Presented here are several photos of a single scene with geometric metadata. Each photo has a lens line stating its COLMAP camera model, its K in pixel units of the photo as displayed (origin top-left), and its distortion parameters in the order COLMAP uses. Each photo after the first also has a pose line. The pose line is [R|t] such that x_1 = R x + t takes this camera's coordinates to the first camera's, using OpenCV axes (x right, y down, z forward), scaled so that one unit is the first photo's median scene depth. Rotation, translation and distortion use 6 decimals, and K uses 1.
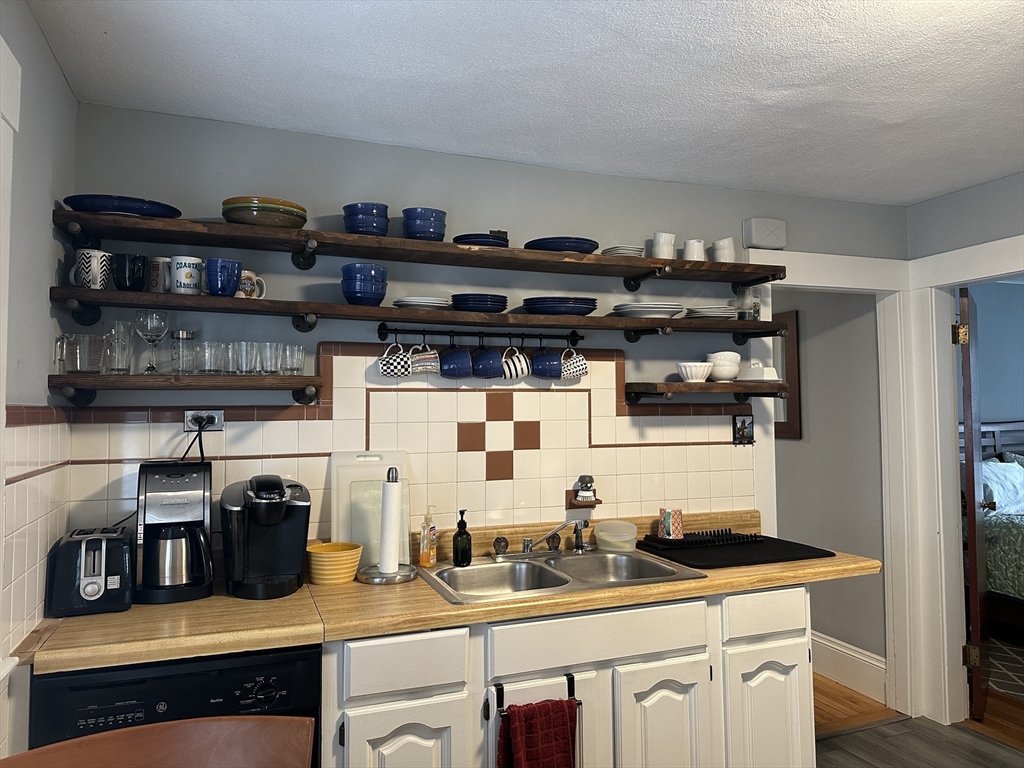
lens RADIAL K [[714.9, 0, 505.2], [0, 714.9, 381.1], [0, 0, 1]] dist [0.004713, -0.027023]
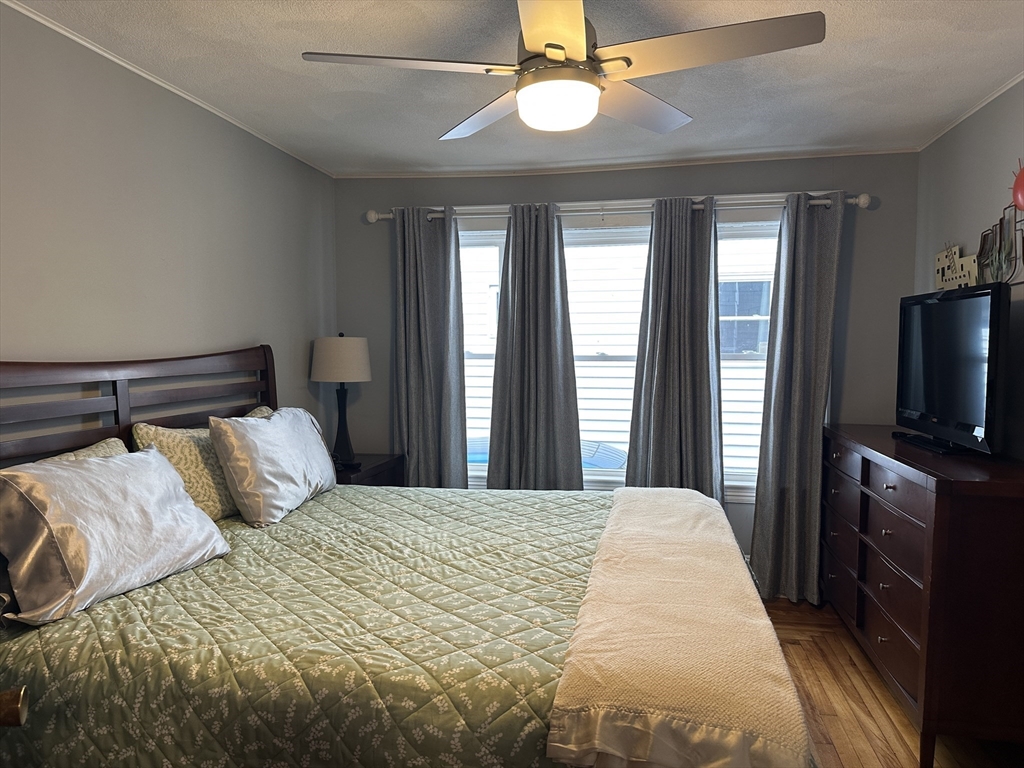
lens RADIAL K [[714.9, 0, 509.3], [0, 714.9, 386.0], [0, 0, 1]] dist [0.004713, -0.027023]
pose [[0.507132, -0.032954, 0.861238, 0.657470], [-0.046049, 0.996805, 0.065256, 0.049638], [-0.860638, -0.072753, 0.503994, 0.857830]]
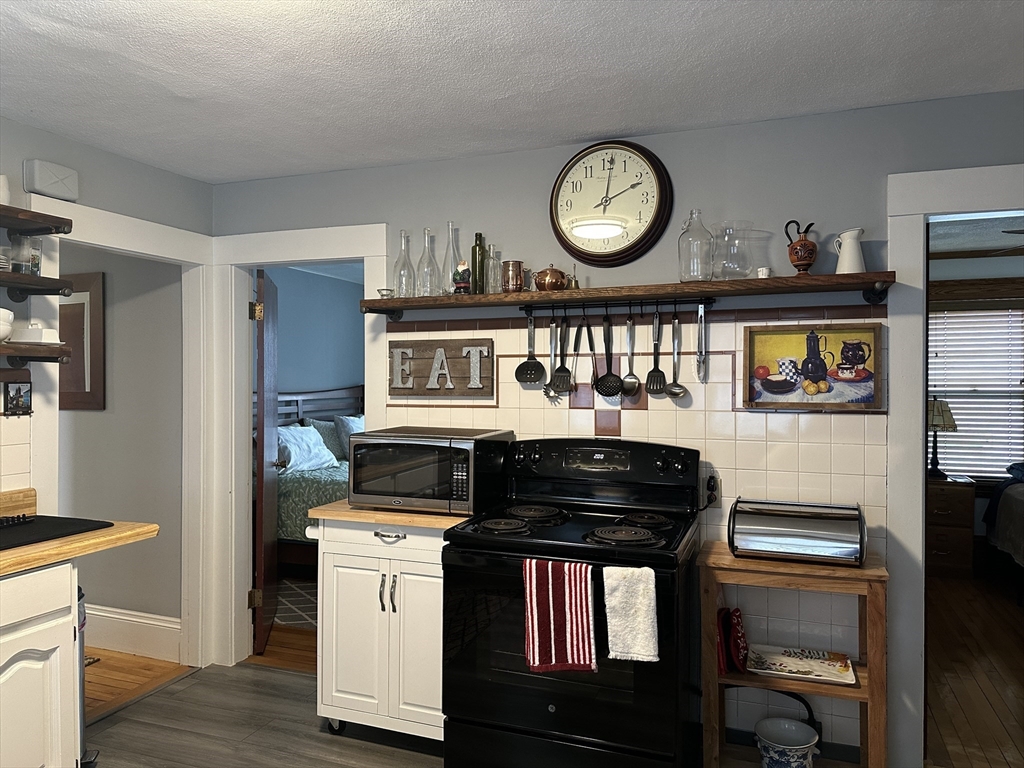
lens RADIAL K [[714.9, 0, 532.5], [0, 714.9, 380.3], [0, 0, 1]] dist [0.004713, -0.027023]
pose [[0.637707, 0.010027, 0.770214, 0.062280], [-0.036672, 0.999177, 0.017355, 0.007057], [-0.769406, -0.039313, 0.637550, -0.042278]]
